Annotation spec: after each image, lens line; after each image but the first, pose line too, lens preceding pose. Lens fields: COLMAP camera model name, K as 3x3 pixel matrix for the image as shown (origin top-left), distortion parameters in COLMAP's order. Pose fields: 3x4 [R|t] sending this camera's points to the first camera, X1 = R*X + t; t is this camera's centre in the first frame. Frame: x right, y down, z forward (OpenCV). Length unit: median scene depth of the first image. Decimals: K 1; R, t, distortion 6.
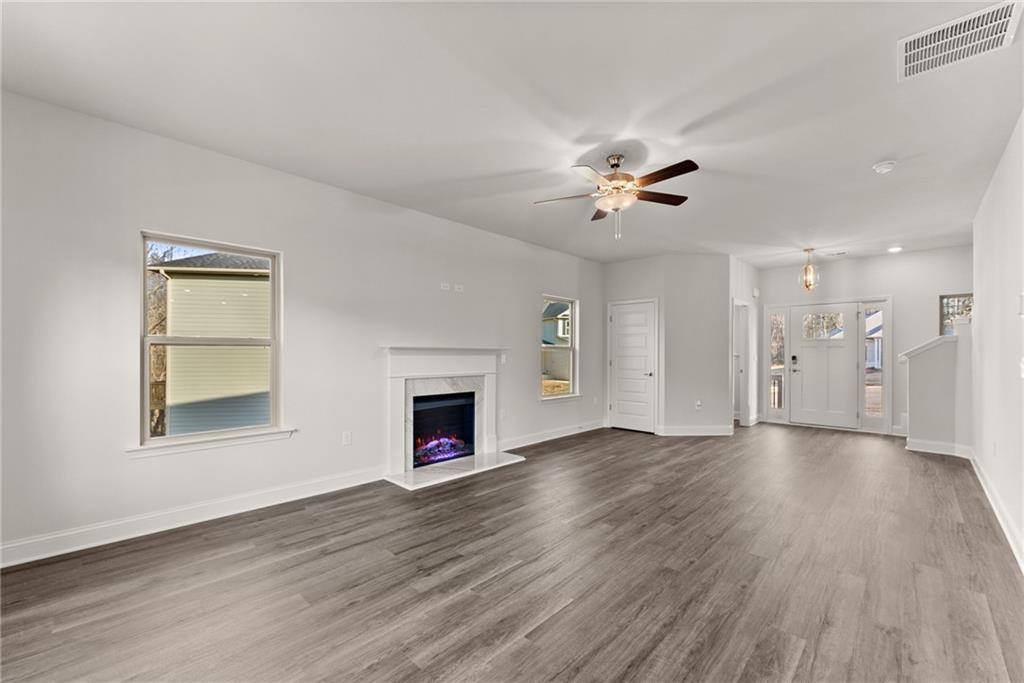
lens RADIAL K [[419.2, 0, 508.6], [0, 419.2, 351.3], [0, 0, 1]] dist [0.000750, 0.000148]
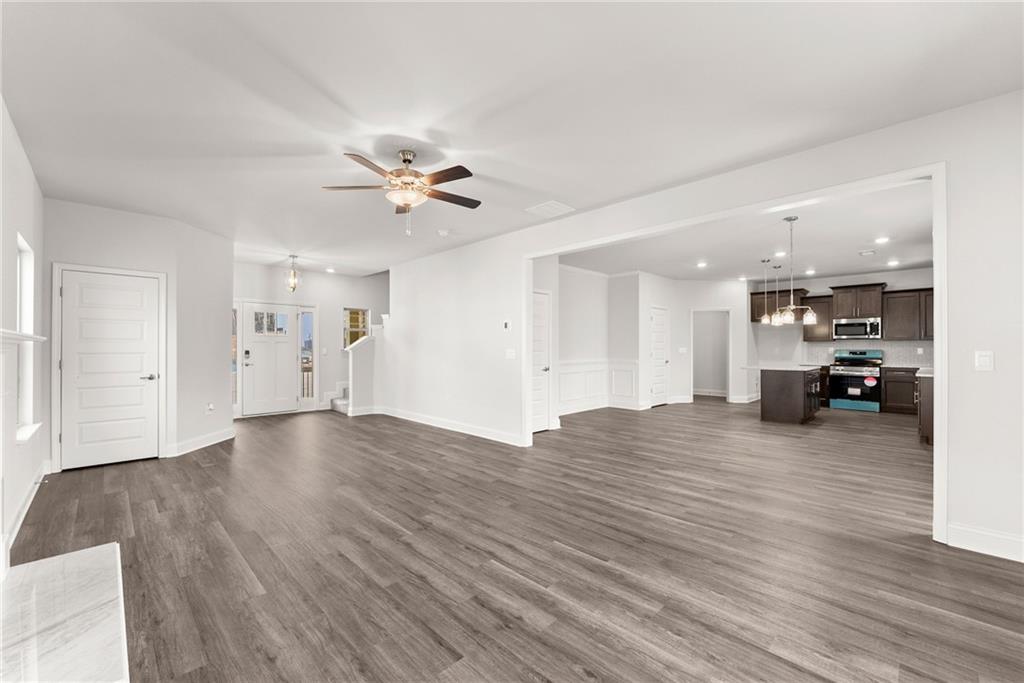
lens RADIAL K [[415.0, 0, 515.5], [0, 415.0, 344.3], [0, 0, 1]] dist [-0.008890, 0.000175]
pose [[0.014402, 0.006993, 0.999872, -0.740968], [-0.002691, 0.999972, -0.006955, 0.002313], [-0.999893, -0.002591, 0.014421, 0.736897]]
